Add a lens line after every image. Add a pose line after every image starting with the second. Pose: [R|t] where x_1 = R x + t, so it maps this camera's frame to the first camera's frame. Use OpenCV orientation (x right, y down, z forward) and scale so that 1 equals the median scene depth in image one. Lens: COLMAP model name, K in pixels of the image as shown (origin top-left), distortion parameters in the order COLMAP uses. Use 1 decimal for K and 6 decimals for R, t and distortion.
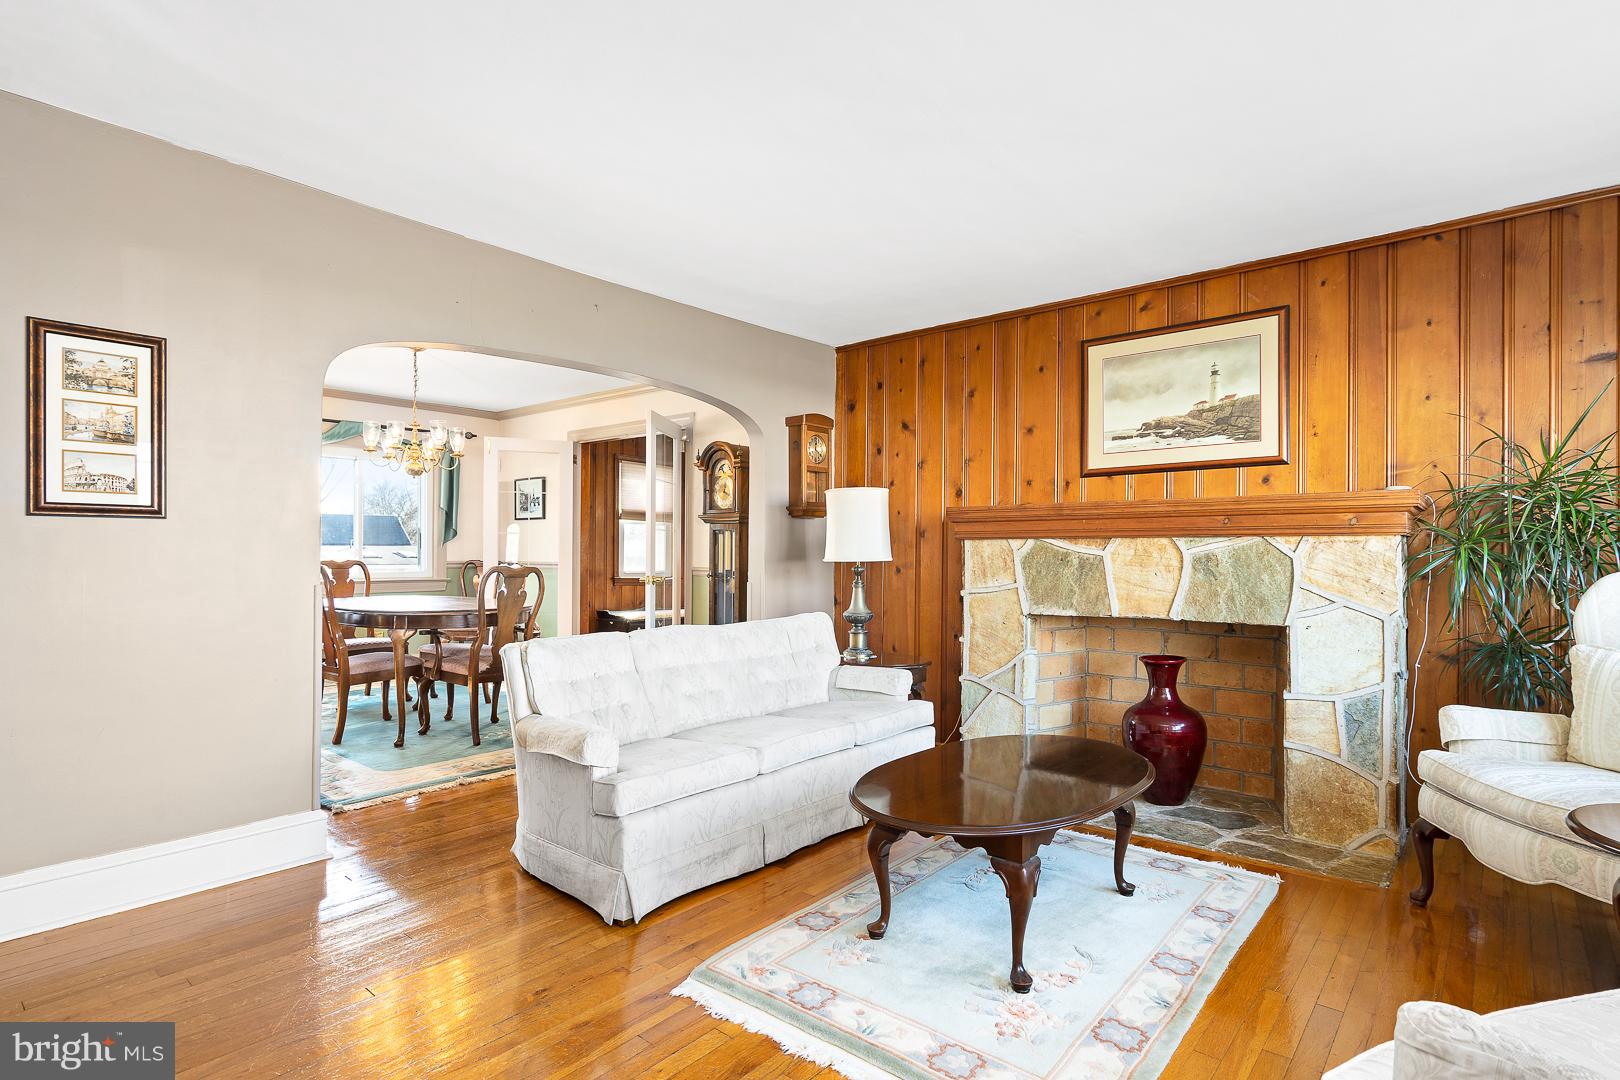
lens RADIAL K [[809.2, 0, 808.7], [0, 809.2, 549.1], [0, 0, 1]] dist [0.000523, 0.000418]
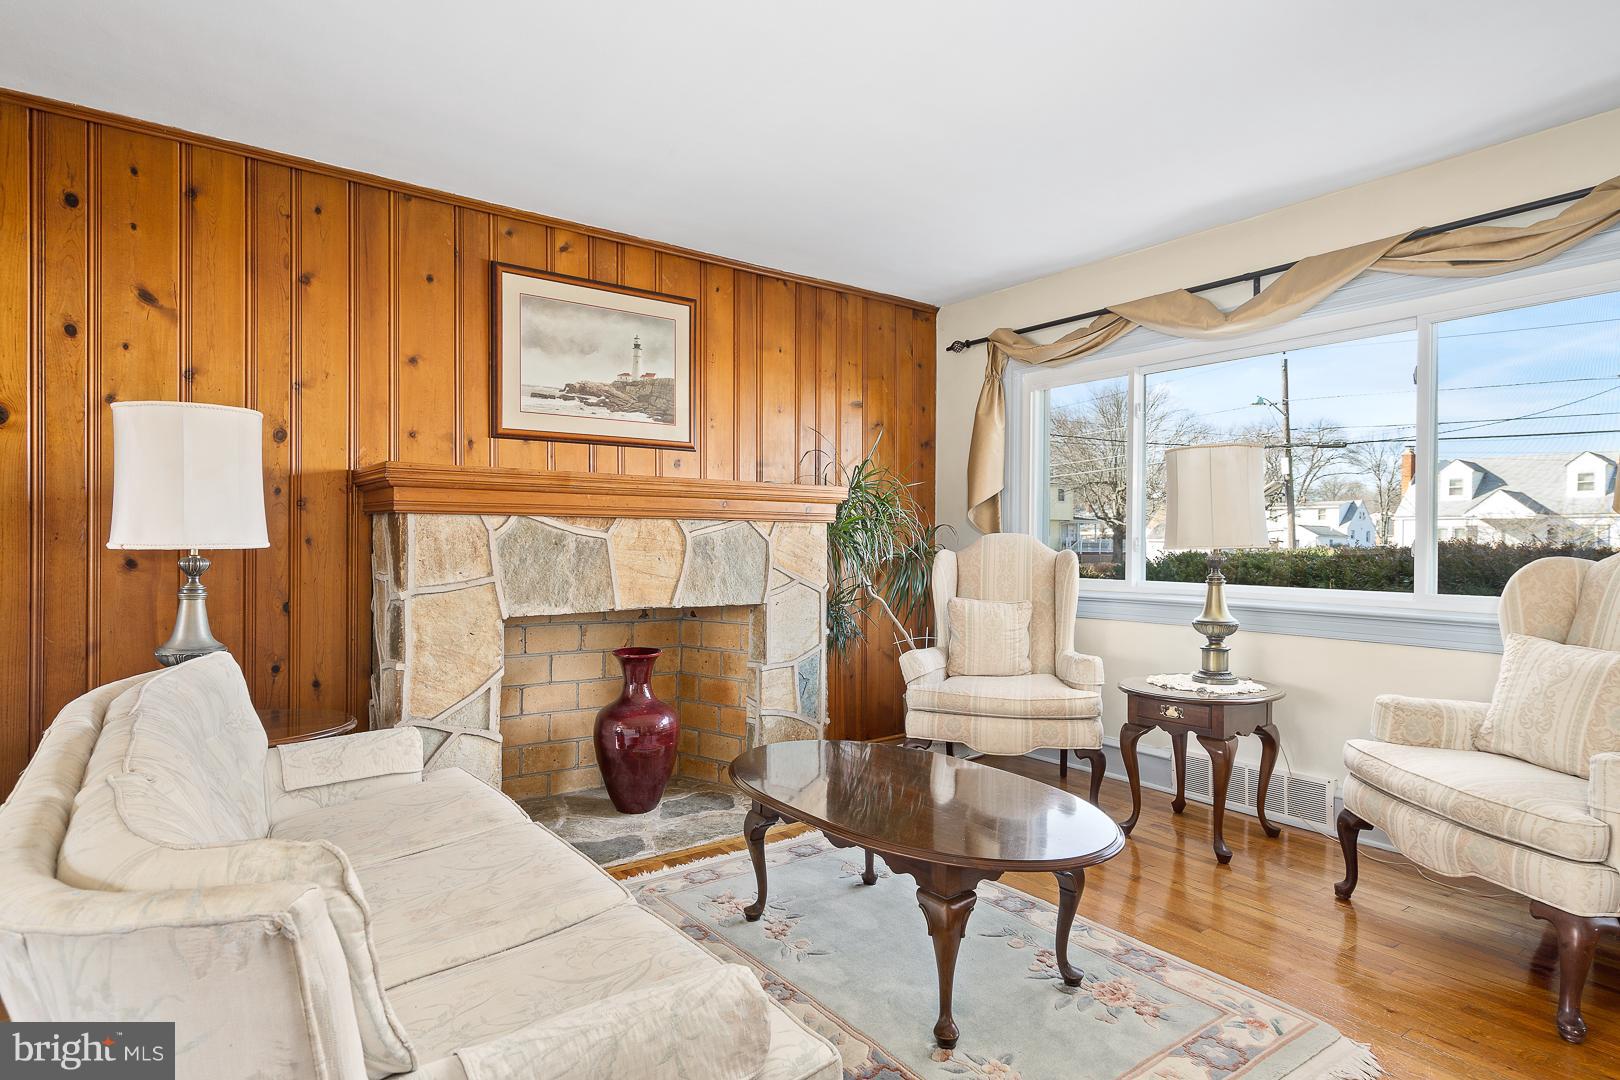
lens RADIAL K [[862.8, 0, 810.0], [0, 862.8, 540.0], [0, 0, 1]] dist [0.000387, 0.000347]
pose [[0.233832, -0.003288, 0.972272, -0.426121], [-0.013910, 0.999881, 0.006727, 0.000548], [-0.972178, -0.015097, 0.233758, 0.544179]]
